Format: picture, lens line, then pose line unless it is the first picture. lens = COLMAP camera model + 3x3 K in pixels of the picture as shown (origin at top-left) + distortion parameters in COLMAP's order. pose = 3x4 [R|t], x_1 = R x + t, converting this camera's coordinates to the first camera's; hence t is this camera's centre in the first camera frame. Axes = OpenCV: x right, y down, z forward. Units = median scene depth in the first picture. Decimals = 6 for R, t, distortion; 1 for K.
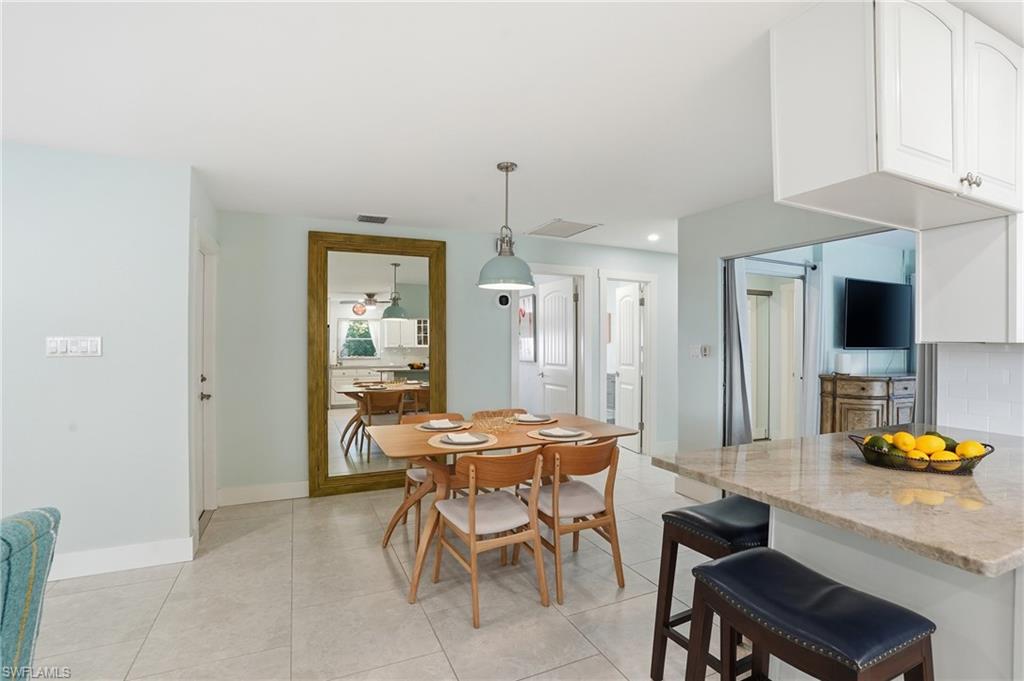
lens RADIAL K [[480.8, 0, 516.8], [0, 480.8, 337.3], [0, 0, 1]] dist [-0.056267, 0.016420]
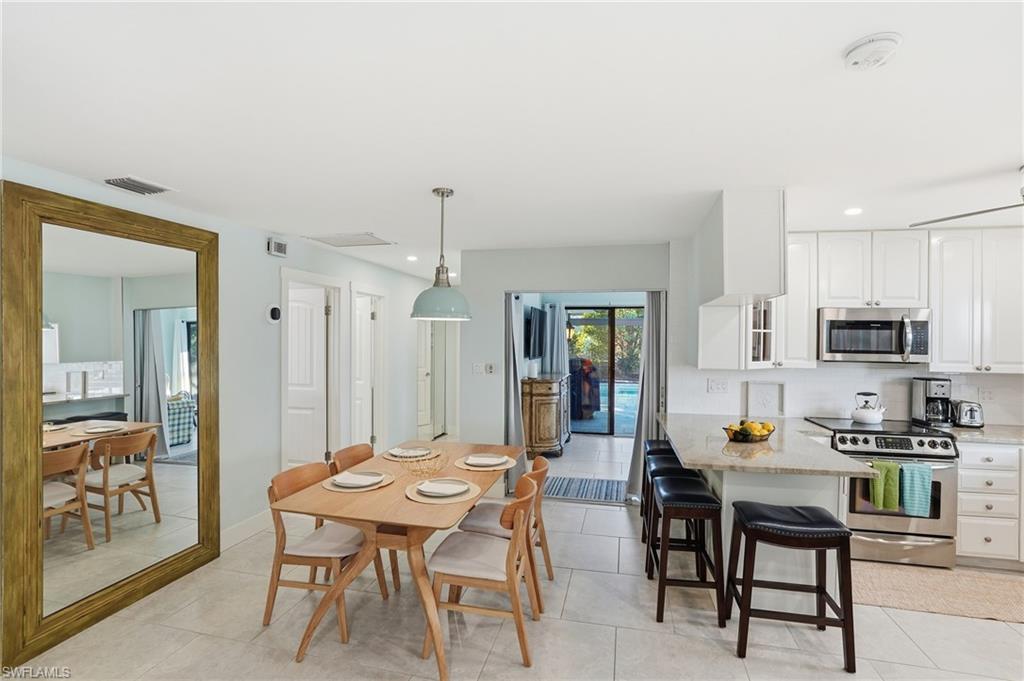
lens RADIAL K [[480.8, 0, 505.3], [0, 480.8, 333.0], [0, 0, 1]] dist [-0.056267, 0.016420]
pose [[0.618605, 0.007710, 0.785664, -0.452000], [-0.011187, 0.999937, -0.001004, -0.050944], [-0.785622, -0.008168, 0.618653, 0.205649]]
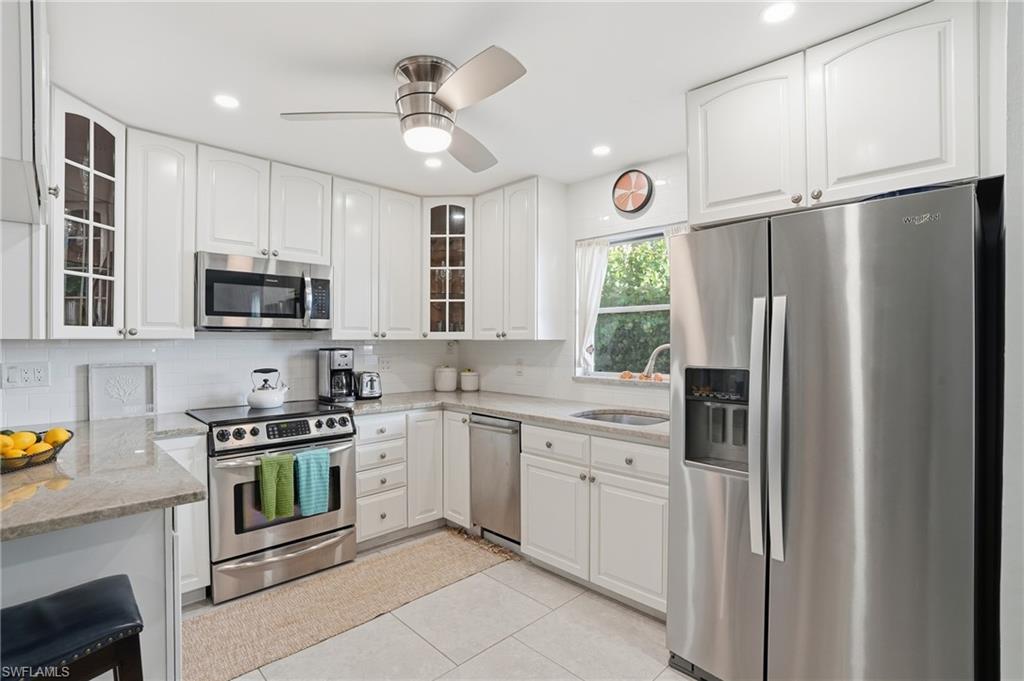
lens RADIAL K [[480.8, 0, 513.1], [0, 480.8, 346.3], [0, 0, 1]] dist [-0.056267, 0.016420]
pose [[-0.347506, -0.019511, 0.937475, -0.144056], [-0.008254, 0.999808, 0.017749, -0.000462], [-0.937641, -0.001570, -0.347600, 0.122289]]
